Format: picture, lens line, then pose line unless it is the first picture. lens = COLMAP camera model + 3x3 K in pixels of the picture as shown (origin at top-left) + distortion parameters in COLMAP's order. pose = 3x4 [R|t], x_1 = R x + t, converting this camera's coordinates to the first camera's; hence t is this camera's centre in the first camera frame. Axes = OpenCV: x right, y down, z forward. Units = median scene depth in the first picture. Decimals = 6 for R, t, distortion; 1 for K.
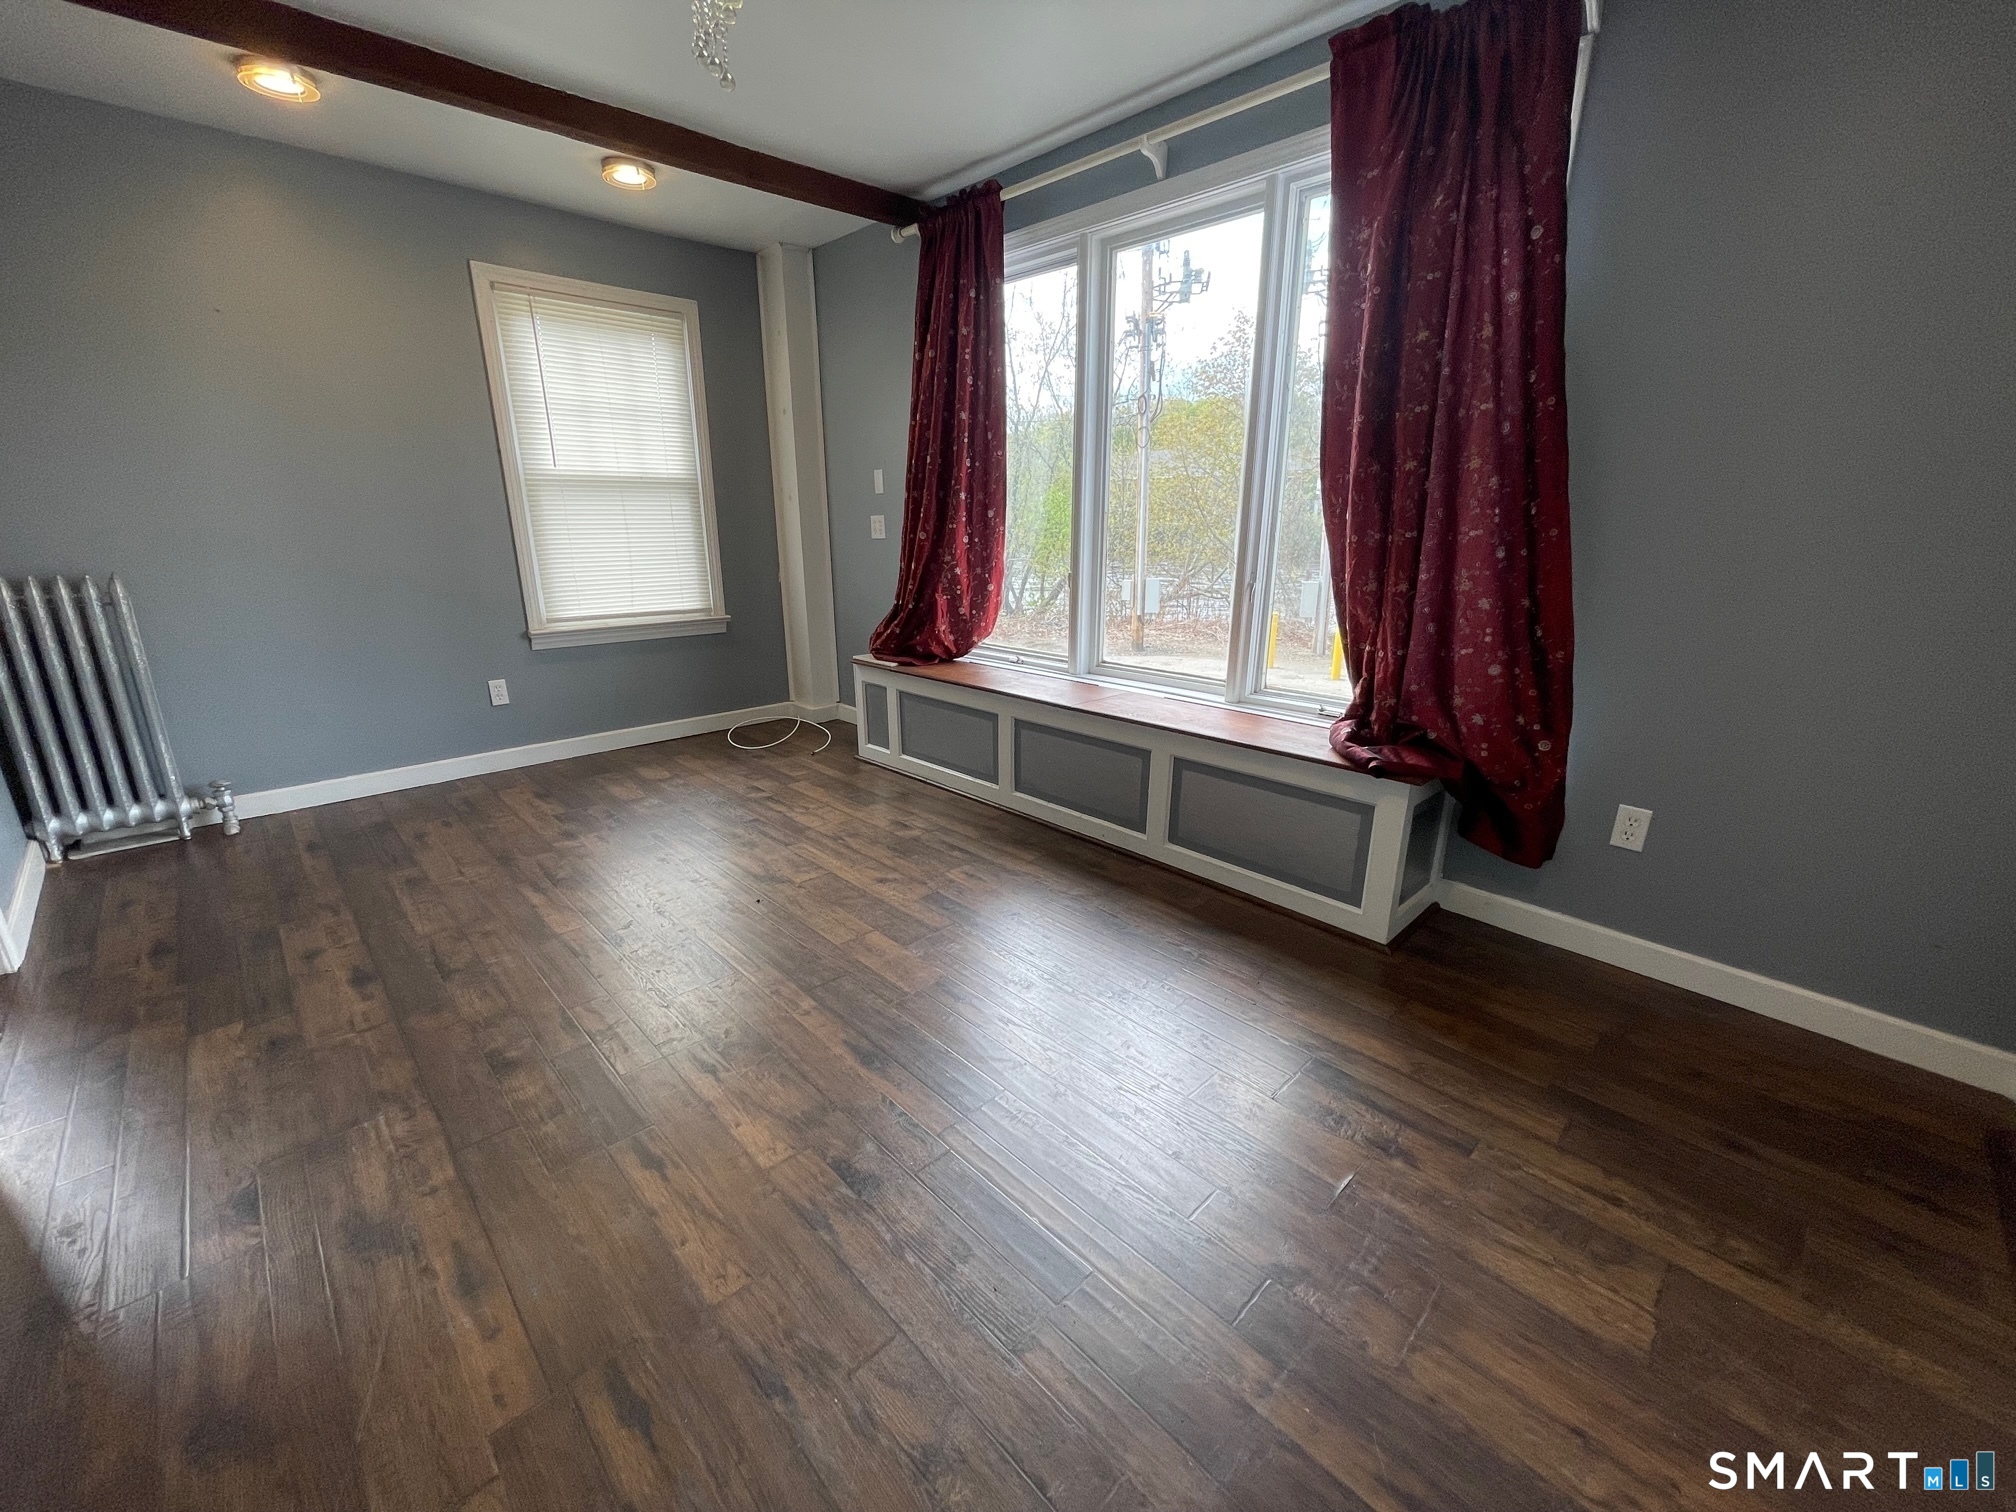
lens RADIAL K [[817.7, 0, 996.5], [0, 817.7, 754.4], [0, 0, 1]] dist [-0.003745, -0.000392]
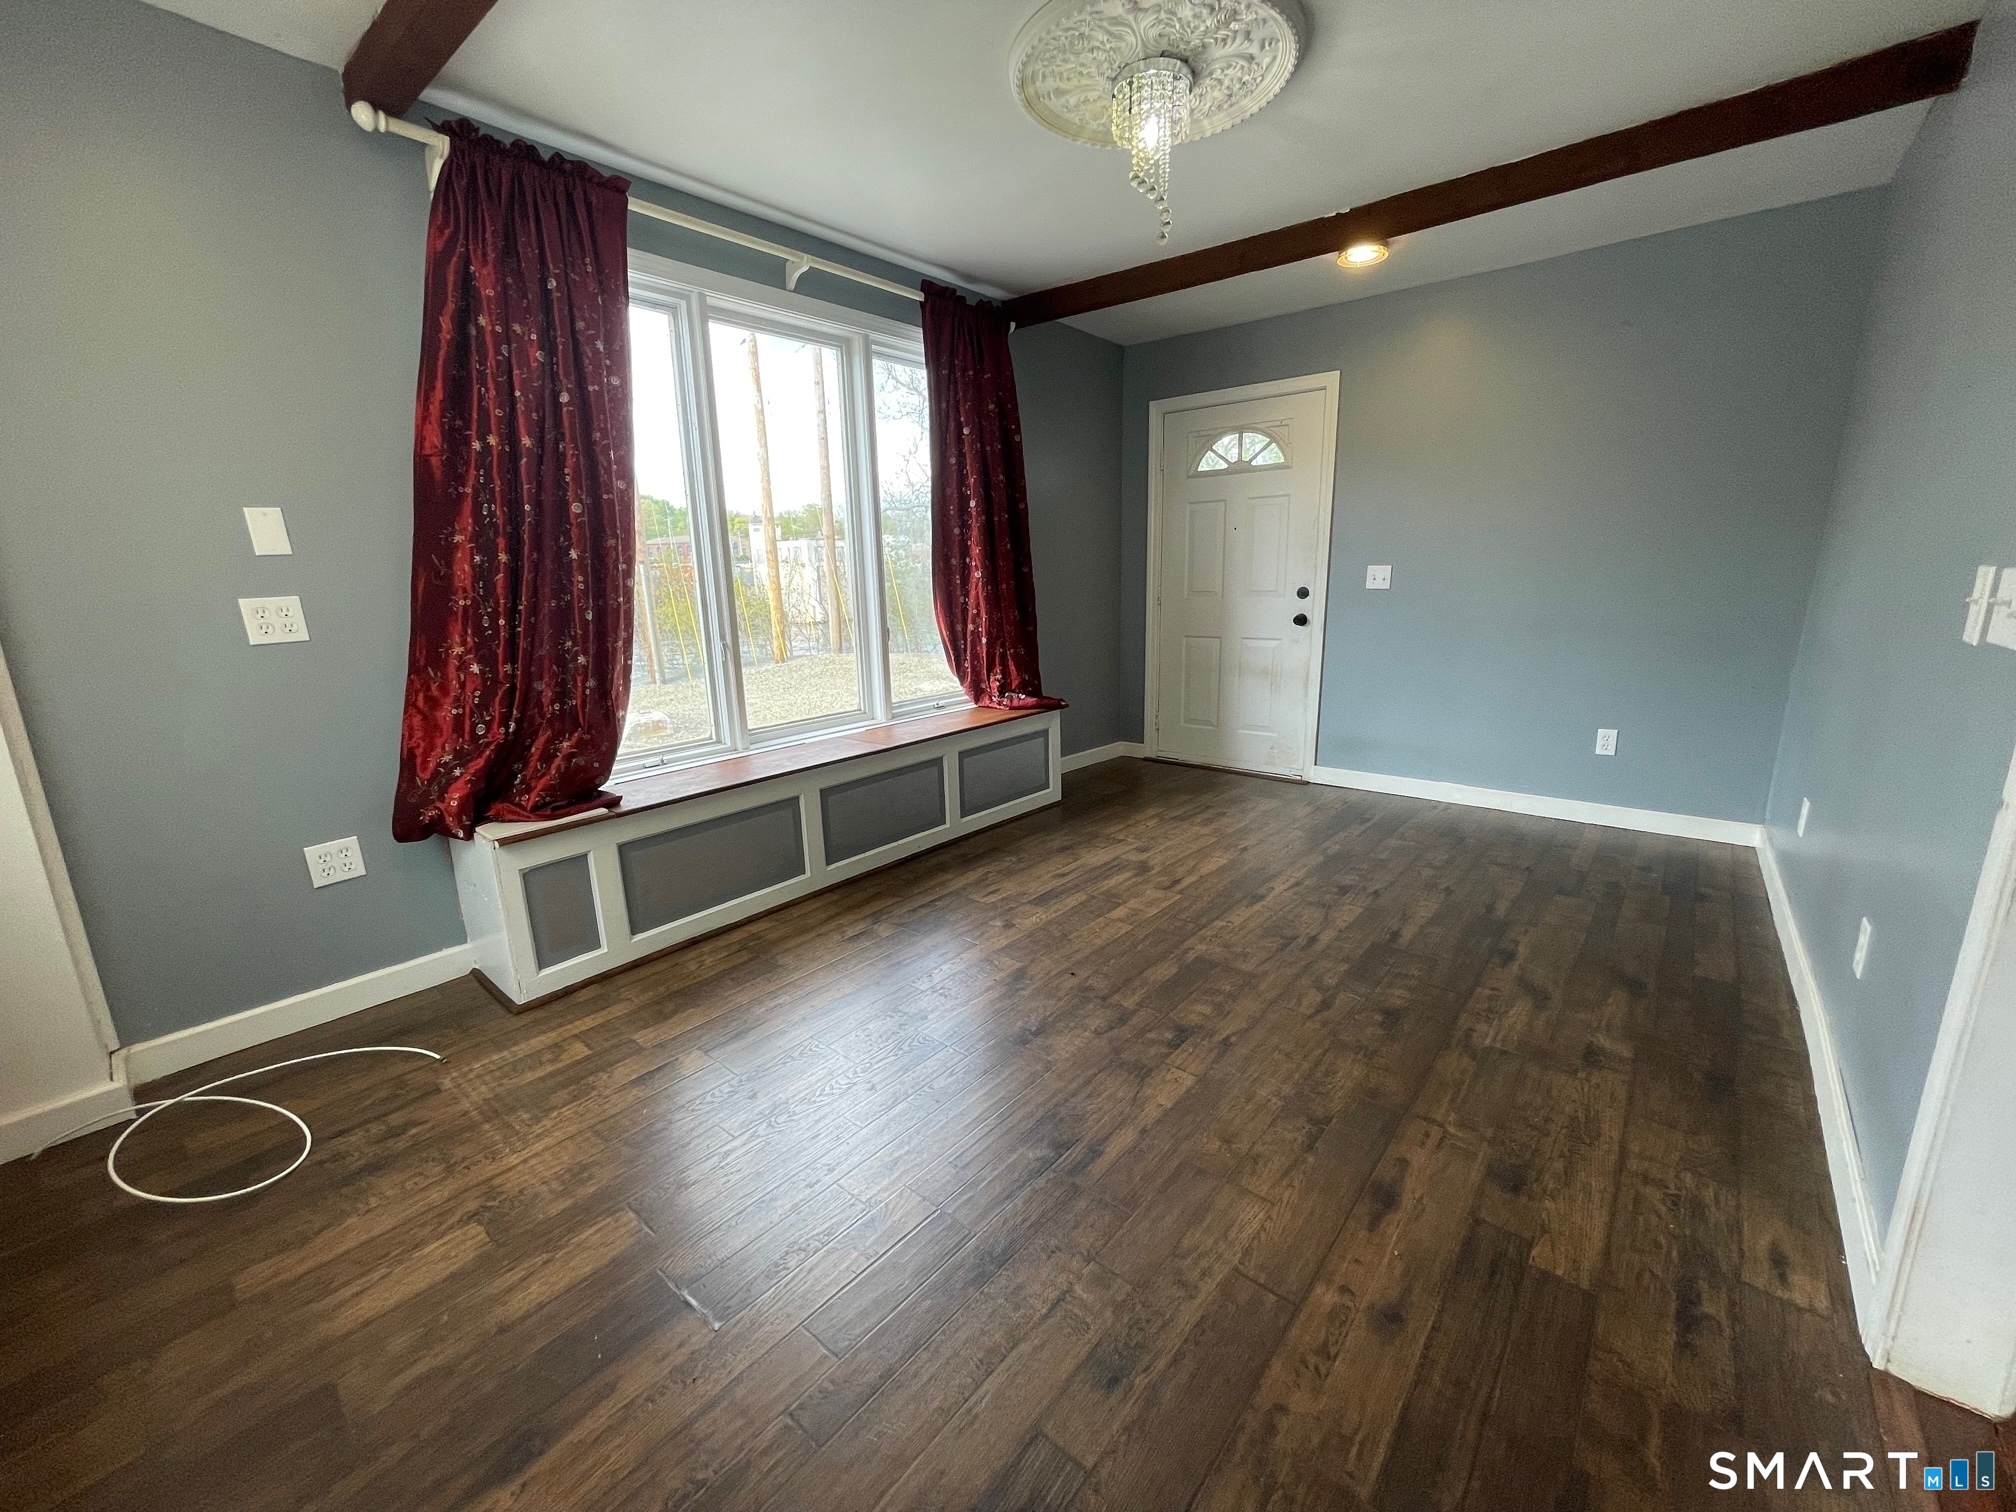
lens RADIAL K [[817.7, 0, 996.5], [0, 817.7, 754.4], [0, 0, 1]] dist [-0.003745, -0.000392]
pose [[-0.103663, -0.222015, 0.969517, -1.026074], [0.300832, 0.922113, 0.243326, -0.283377], [-0.948027, 0.316885, -0.028800, 0.919999]]
